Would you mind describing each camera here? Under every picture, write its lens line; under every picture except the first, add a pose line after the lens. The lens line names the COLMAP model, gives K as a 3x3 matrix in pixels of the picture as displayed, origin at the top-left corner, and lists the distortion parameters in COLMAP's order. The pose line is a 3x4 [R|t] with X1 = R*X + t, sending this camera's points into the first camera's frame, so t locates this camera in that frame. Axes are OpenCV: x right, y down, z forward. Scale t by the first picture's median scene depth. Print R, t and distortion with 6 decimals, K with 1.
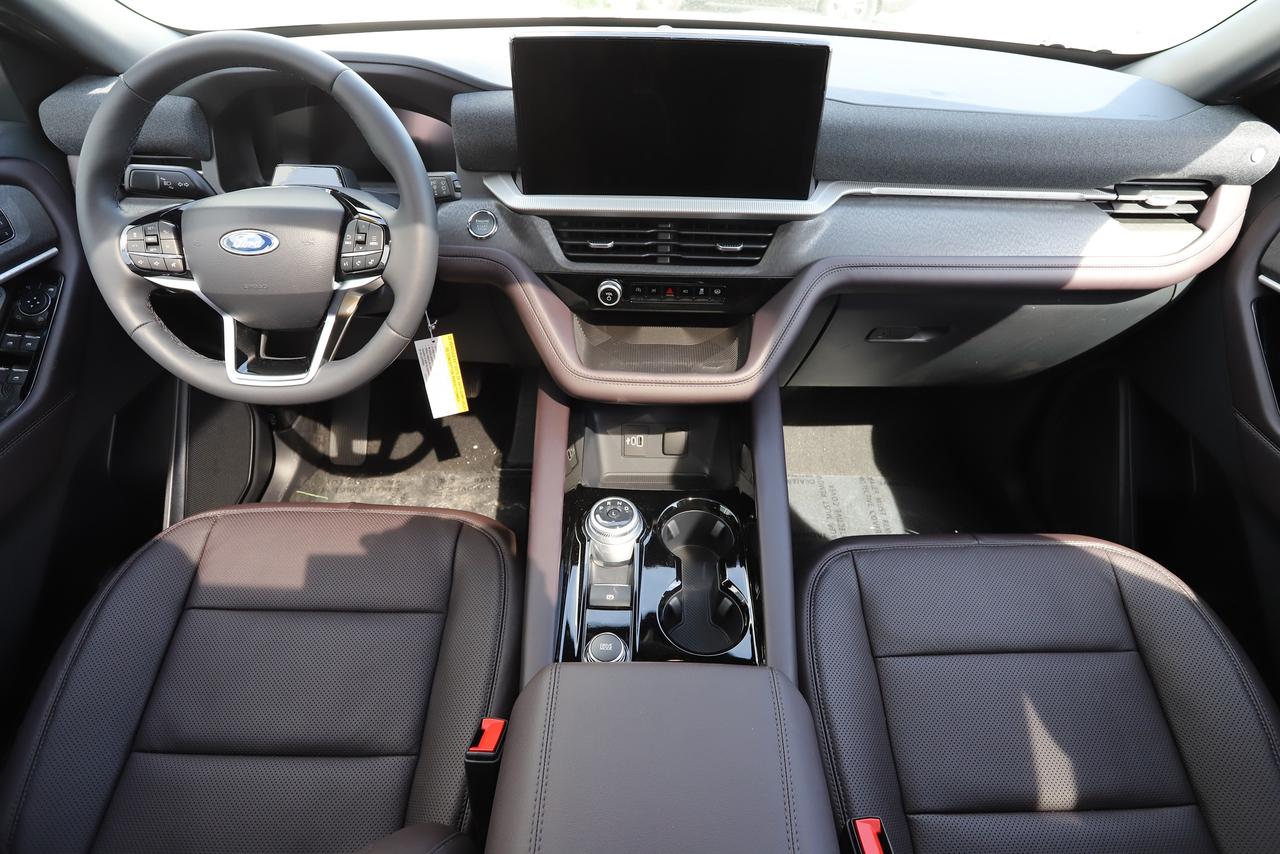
lens RADIAL K [[628.4, 0, 643.9], [0, 628.4, 408.8], [0, 0, 1]] dist [-0.074229, 0.025250]
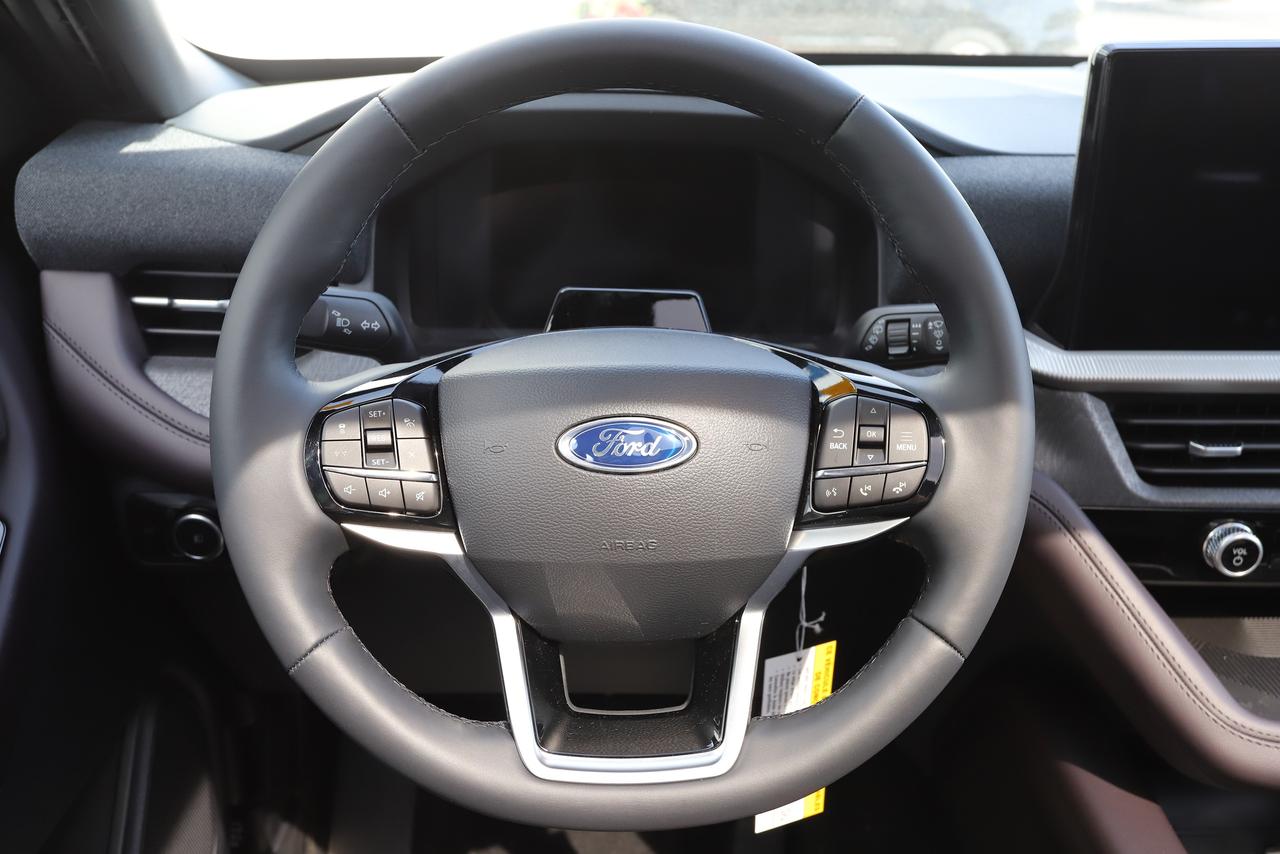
lens RADIAL K [[1099.7, 0, 638.1], [0, 1099.7, 412.5], [0, 0, 1]] dist [-0.000912, -0.001861]
pose [[0.999091, -0.014986, 0.039899, -0.563603], [0.026165, 0.954634, -0.296631, -0.051393], [-0.033643, 0.297405, 0.954158, 0.201248]]
